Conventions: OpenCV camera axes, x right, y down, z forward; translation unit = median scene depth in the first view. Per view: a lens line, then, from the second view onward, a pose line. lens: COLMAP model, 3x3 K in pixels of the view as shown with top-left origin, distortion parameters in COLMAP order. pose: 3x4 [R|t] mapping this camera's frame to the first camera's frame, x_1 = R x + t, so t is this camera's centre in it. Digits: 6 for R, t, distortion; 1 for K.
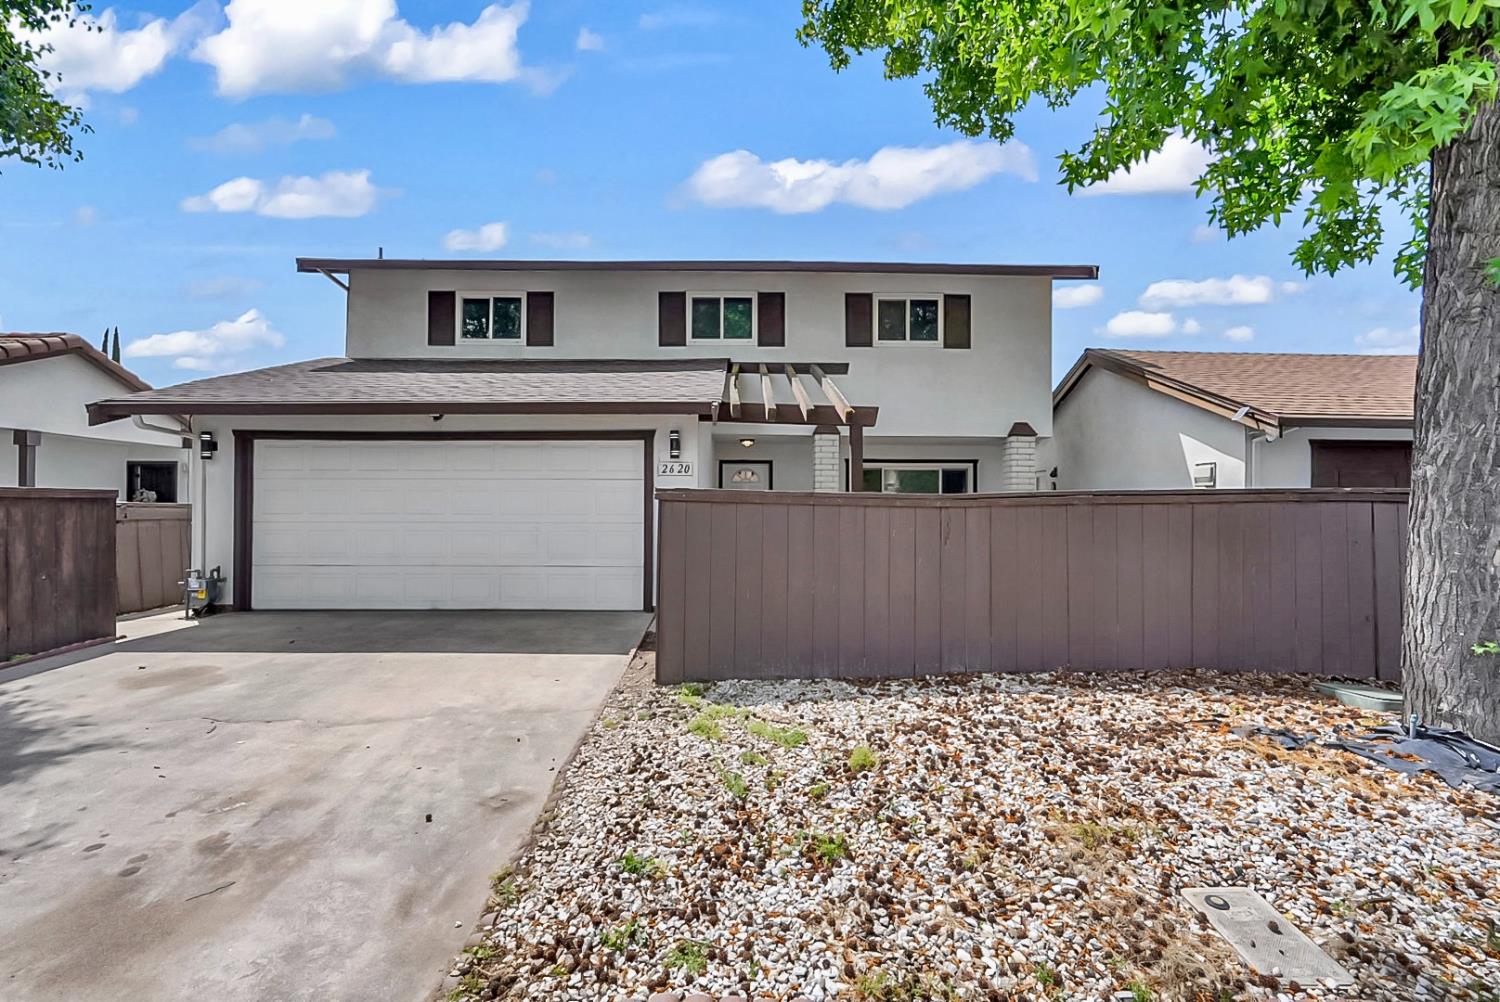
lens RADIAL K [[661.0, 0, 750.0], [0, 661.0, 501.0], [0, 0, 1]] dist [-0.014784, 0.008965]
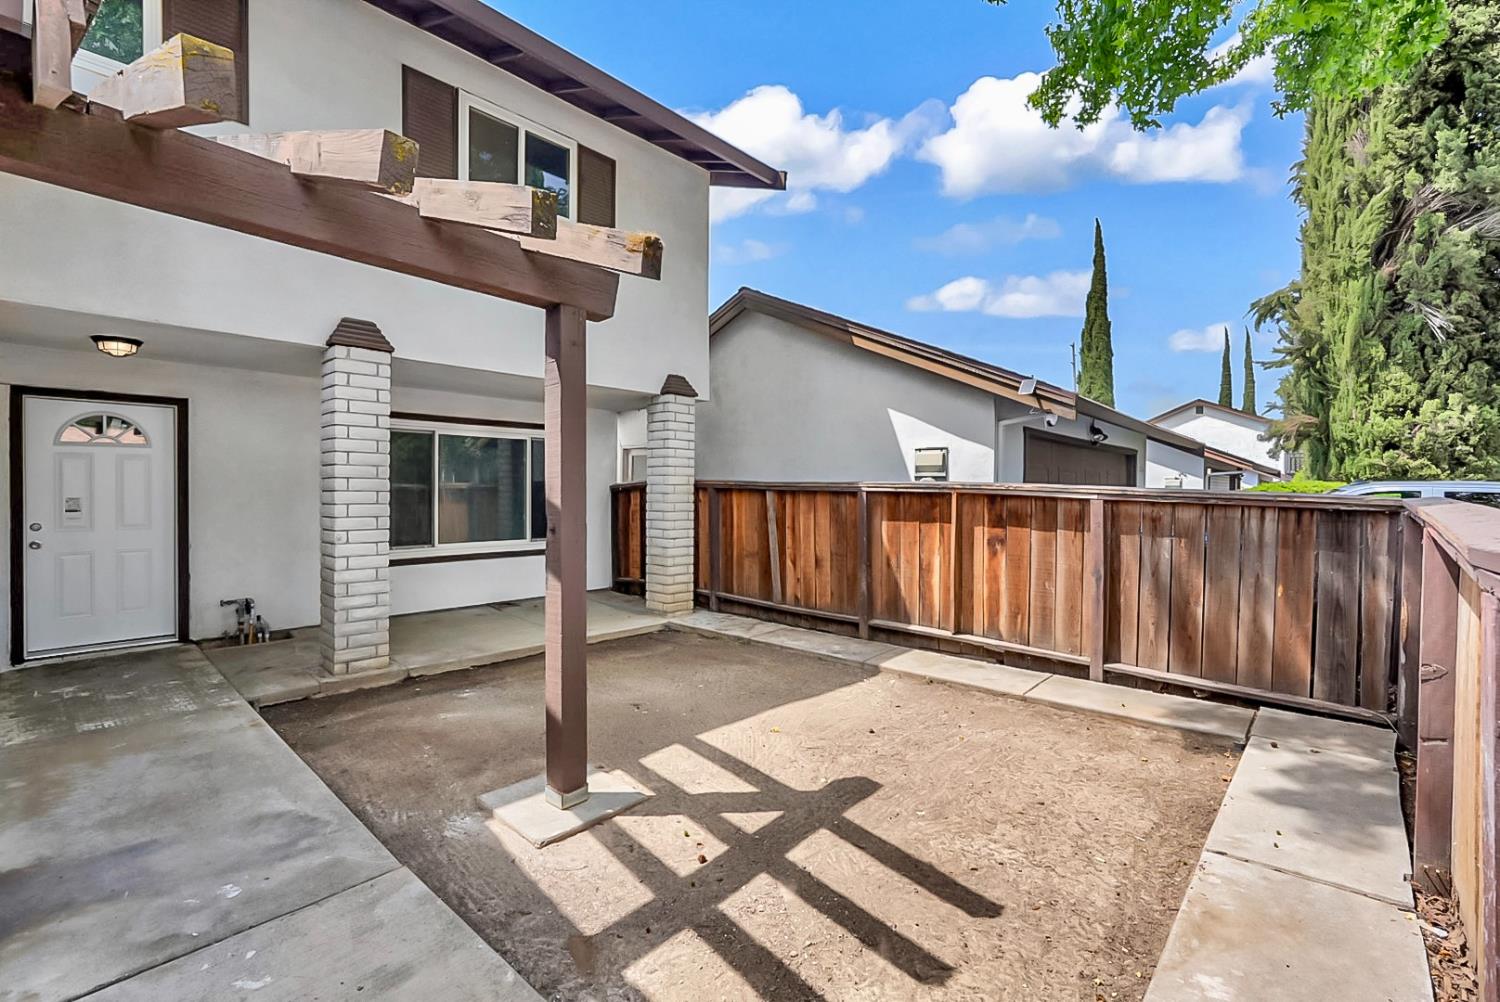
lens RADIAL K [[674.5, 0, 750.0], [0, 674.5, 501.0], [0, 0, 1]] dist [-0.017139, 0.000072]
pose [[0.681751, -0.011732, 0.731491, -0.062746], [-0.013575, 0.999496, 0.028682, -0.015096], [-0.731459, -0.029484, 0.681248, 0.644575]]
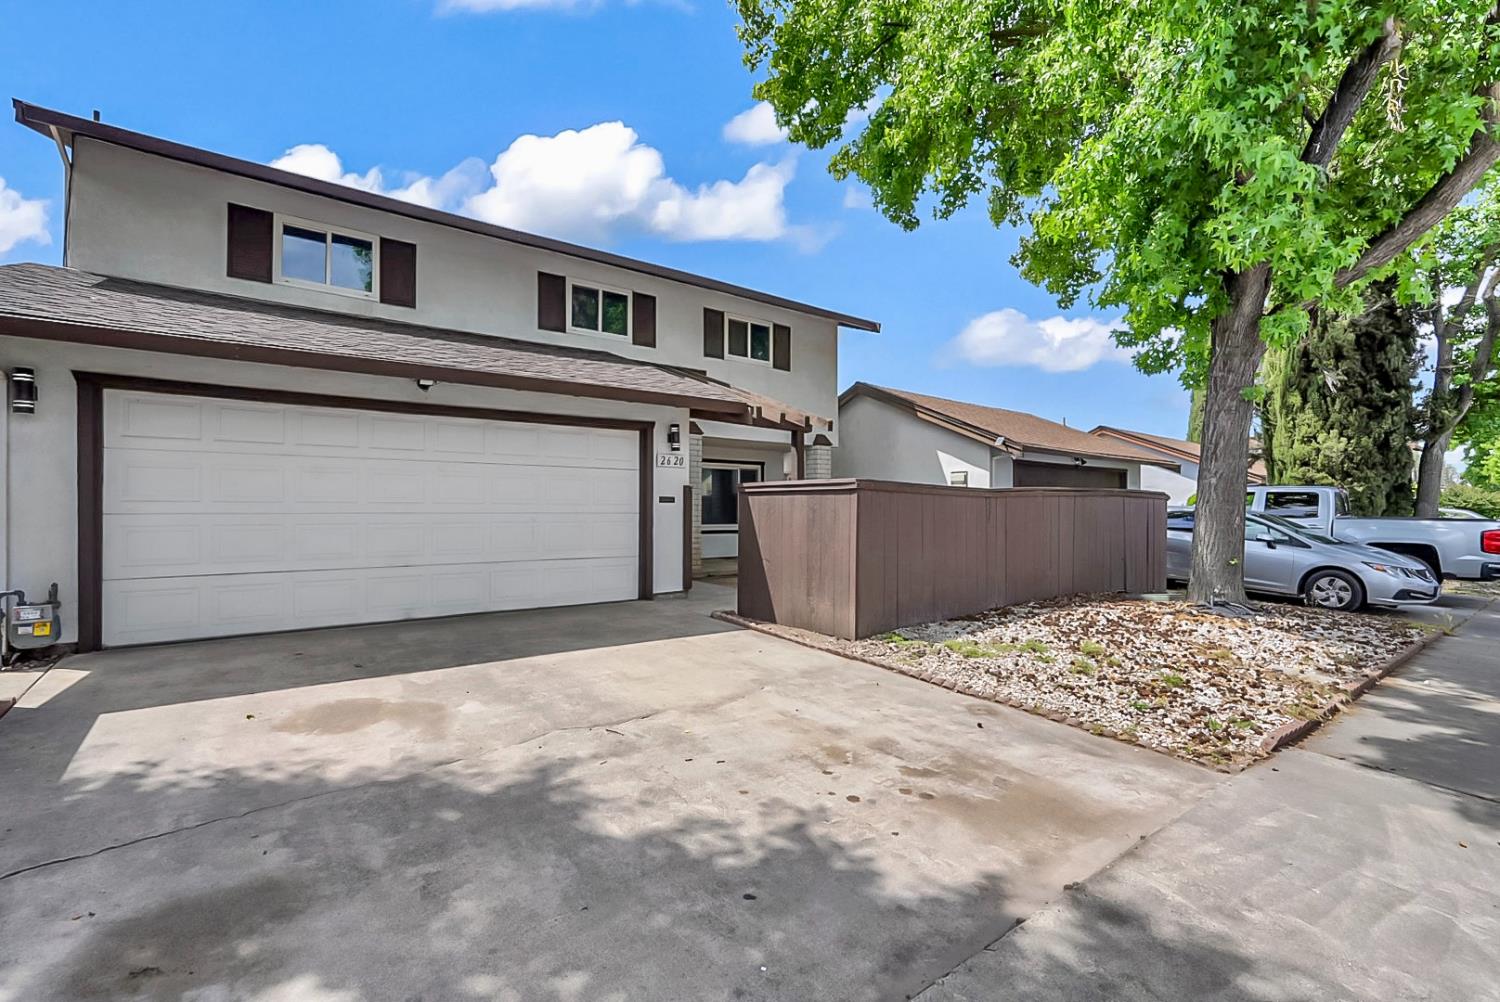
lens RADIAL K [[661.0, 0, 750.0], [0, 661.0, 501.0], [0, 0, 1]] dist [-0.014784, 0.008965]
pose [[0.801376, 0.006188, 0.598129, -0.631340], [-0.007459, 0.999972, -0.000352, 0.014261], [-0.598114, -0.004179, 0.801400, 0.084333]]
